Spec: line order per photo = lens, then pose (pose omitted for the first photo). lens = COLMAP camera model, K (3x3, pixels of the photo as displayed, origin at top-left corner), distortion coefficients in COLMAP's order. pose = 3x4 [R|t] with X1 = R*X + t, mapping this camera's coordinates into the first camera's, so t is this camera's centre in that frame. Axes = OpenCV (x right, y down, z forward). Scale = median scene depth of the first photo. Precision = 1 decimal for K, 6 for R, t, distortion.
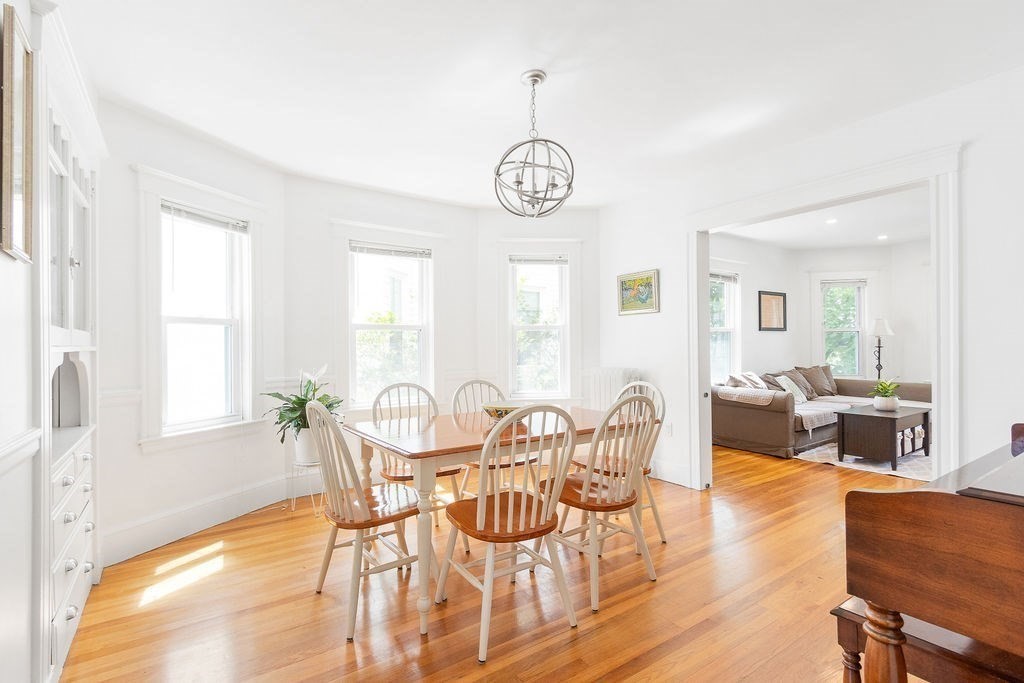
lens RADIAL K [[470.0, 0, 508.4], [0, 470.0, 346.2], [0, 0, 1]] dist [0.001919, -0.000634]
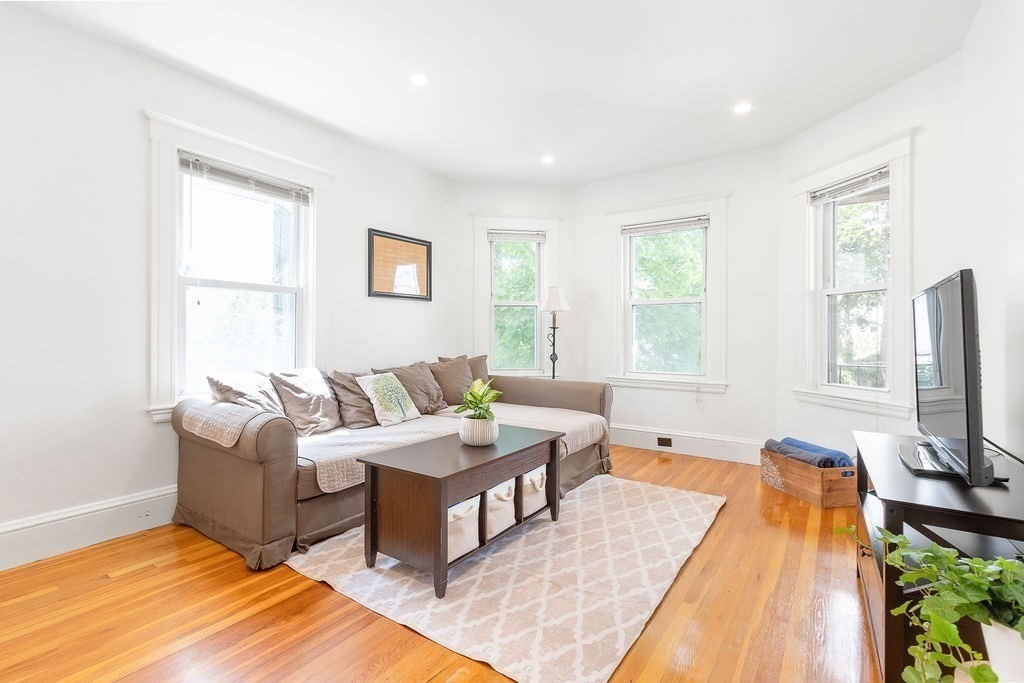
lens RADIAL K [[470.0, 0, 509.6], [0, 470.0, 340.5], [0, 0, 1]] dist [0.001919, -0.000634]
pose [[0.933937, 0.009168, 0.357321, 0.487619], [-0.012480, 0.999898, 0.006966, 0.015849], [-0.357221, -0.010965, 0.933956, 0.386487]]
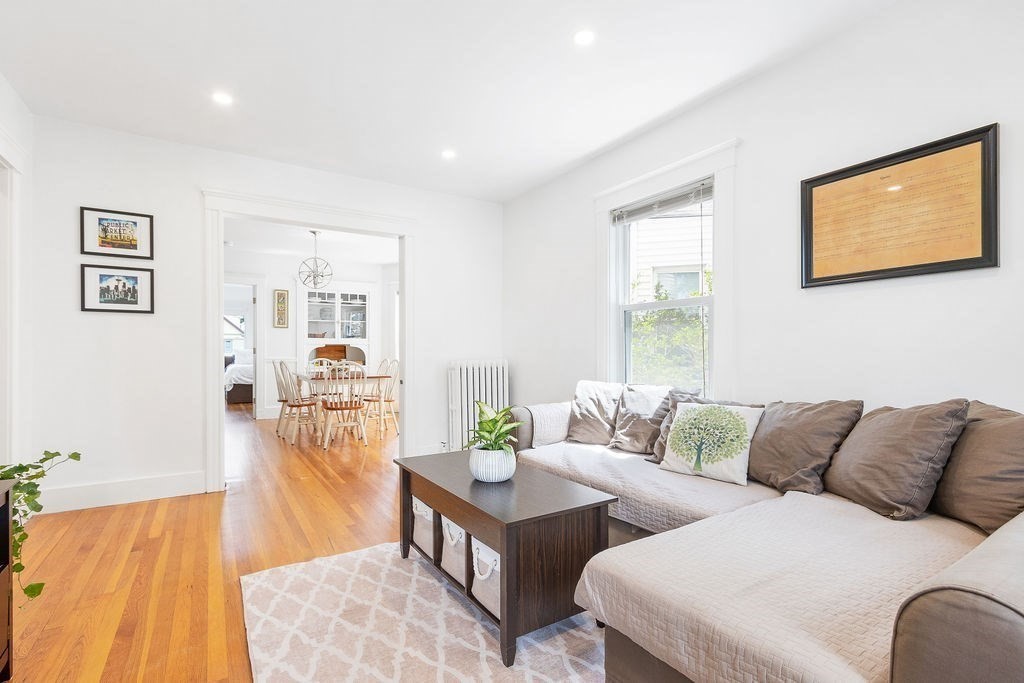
lens RADIAL K [[470.0, 0, 483.8], [0, 470.0, 345.5], [0, 0, 1]] dist [0.001919, -0.000634]
pose [[-0.074074, 0.001203, -0.997252, 0.923997], [0.010029, 0.999950, 0.000461, 0.010492], [0.997202, -0.009967, -0.074083, 0.768953]]
